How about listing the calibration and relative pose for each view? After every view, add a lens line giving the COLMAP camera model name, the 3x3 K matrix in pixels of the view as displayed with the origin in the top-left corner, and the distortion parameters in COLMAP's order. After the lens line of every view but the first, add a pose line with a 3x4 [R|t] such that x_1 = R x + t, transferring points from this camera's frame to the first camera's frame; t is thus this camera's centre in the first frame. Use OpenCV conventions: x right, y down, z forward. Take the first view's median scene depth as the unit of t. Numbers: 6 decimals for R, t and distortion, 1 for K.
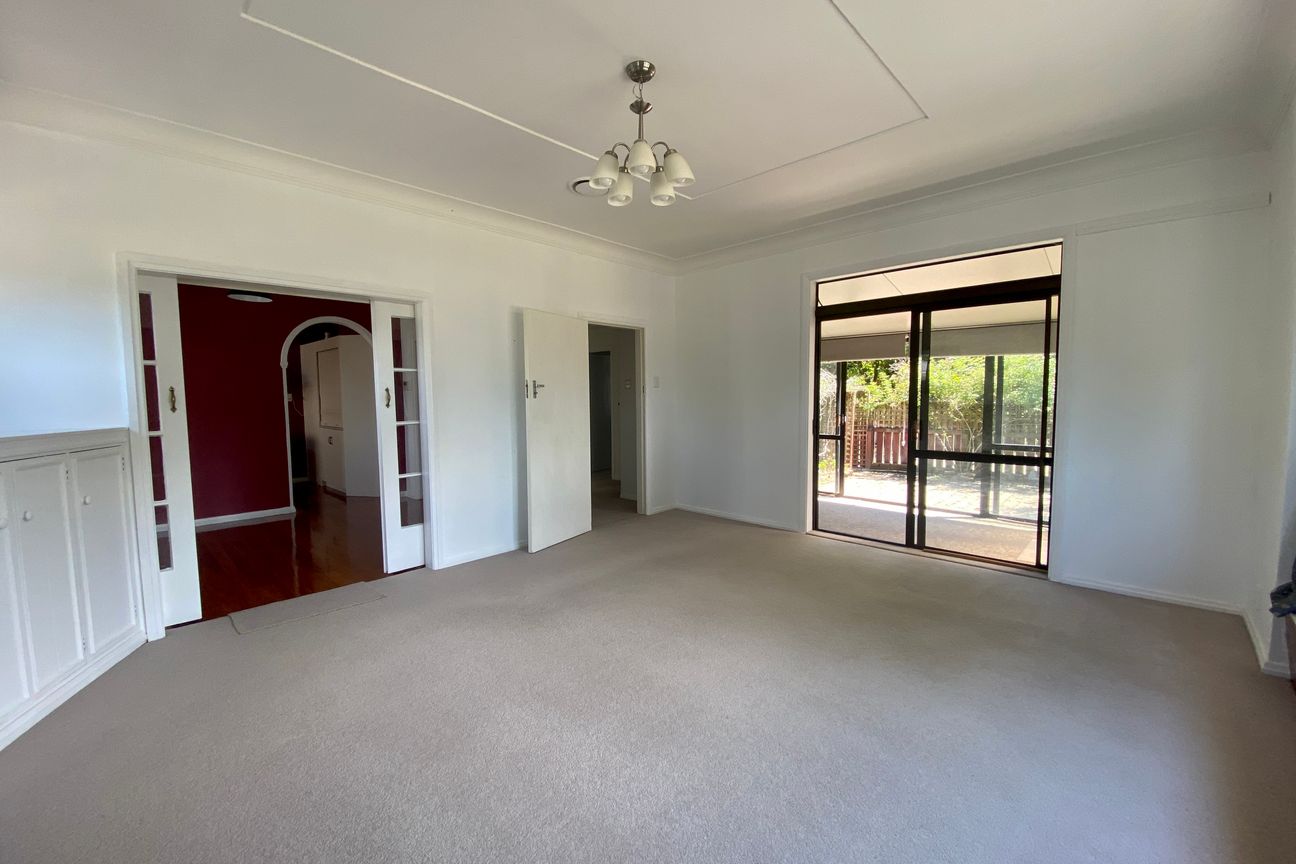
lens RADIAL K [[531.5, 0, 648.0], [0, 531.5, 432.0], [0, 0, 1]] dist [-0.028162, -0.000051]
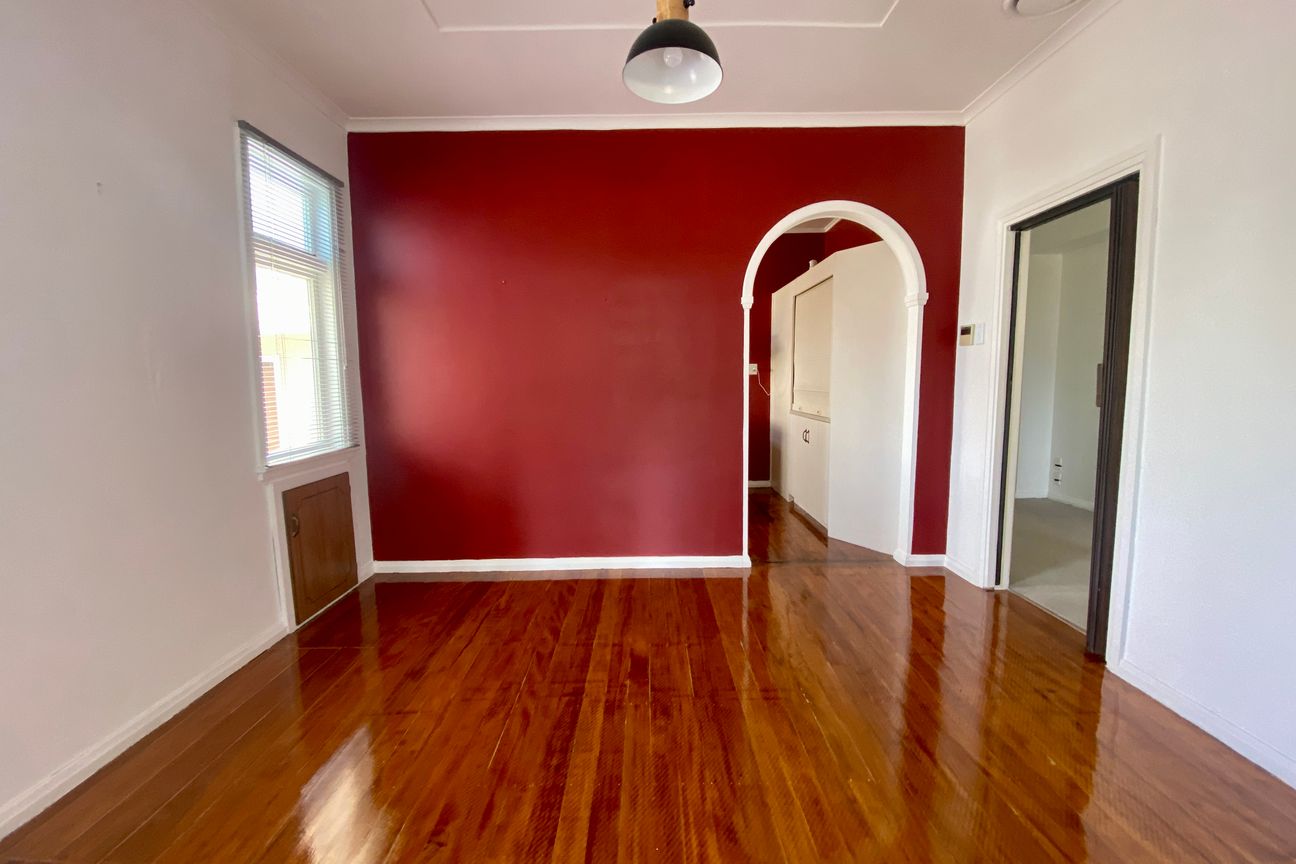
lens RADIAL K [[531.5, 0, 648.0], [0, 531.5, 432.0], [0, 0, 1]] dist [-0.028162, -0.000051]
pose [[0.699868, 0.071922, -0.710641, -0.299792], [-0.045374, 0.997385, 0.056257, -0.015784], [0.712829, -0.007128, 0.701302, 0.442477]]
